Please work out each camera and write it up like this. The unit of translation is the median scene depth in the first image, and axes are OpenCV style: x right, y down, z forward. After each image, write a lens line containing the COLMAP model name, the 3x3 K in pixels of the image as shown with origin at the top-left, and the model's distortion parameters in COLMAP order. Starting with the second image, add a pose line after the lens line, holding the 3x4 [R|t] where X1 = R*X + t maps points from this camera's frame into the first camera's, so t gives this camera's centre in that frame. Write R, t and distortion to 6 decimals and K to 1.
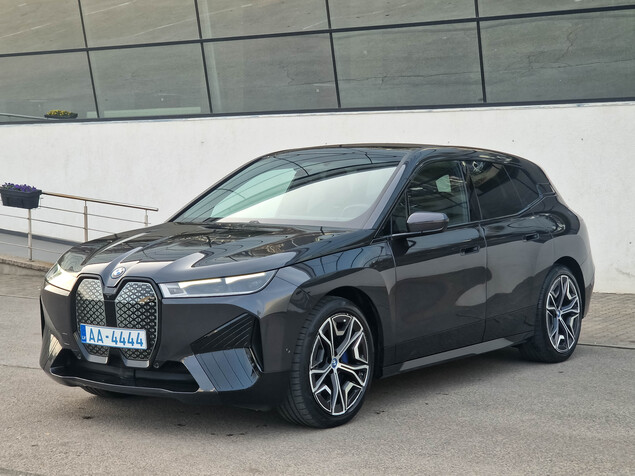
lens RADIAL K [[1186.2, 0, 321.5], [0, 1186.2, 233.0], [0, 0, 1]] dist [0.036155, 0.000000]
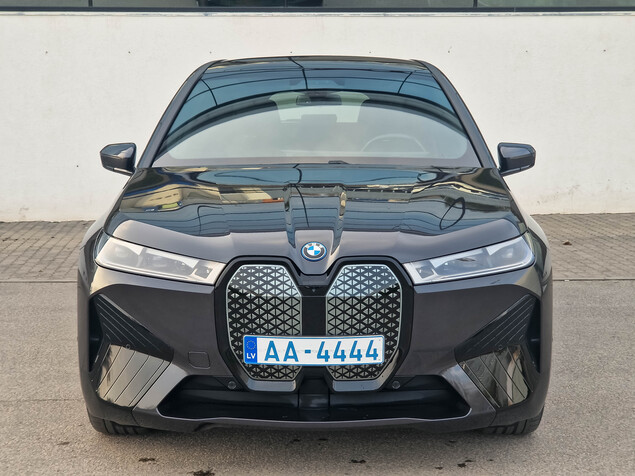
lens RADIAL K [[1186.2, 0, 318.1], [0, 1186.2, 237.2], [0, 0, 1]] dist [0.036155, 0.000000]
pose [[0.820676, -0.070715, 0.567001, -0.541926], [0.028099, 0.996106, 0.083562, -0.028653], [-0.570702, -0.052645, 0.819468, 0.474414]]
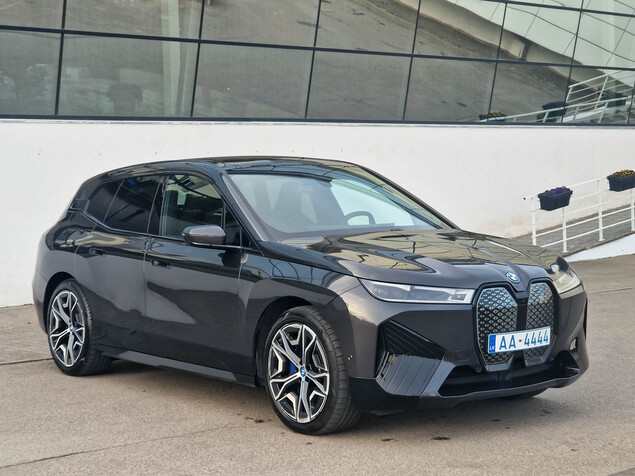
lens RADIAL K [[1186.2, 0, 319.9], [0, 1186.2, 239.8], [0, 0, 1]] dist [0.036155, 0.000000]
pose [[0.293701, -0.052845, 0.954436, -1.204914], [0.069919, 0.996984, 0.033685, -0.045345], [-0.953337, 0.056840, 0.296510, 0.864008]]
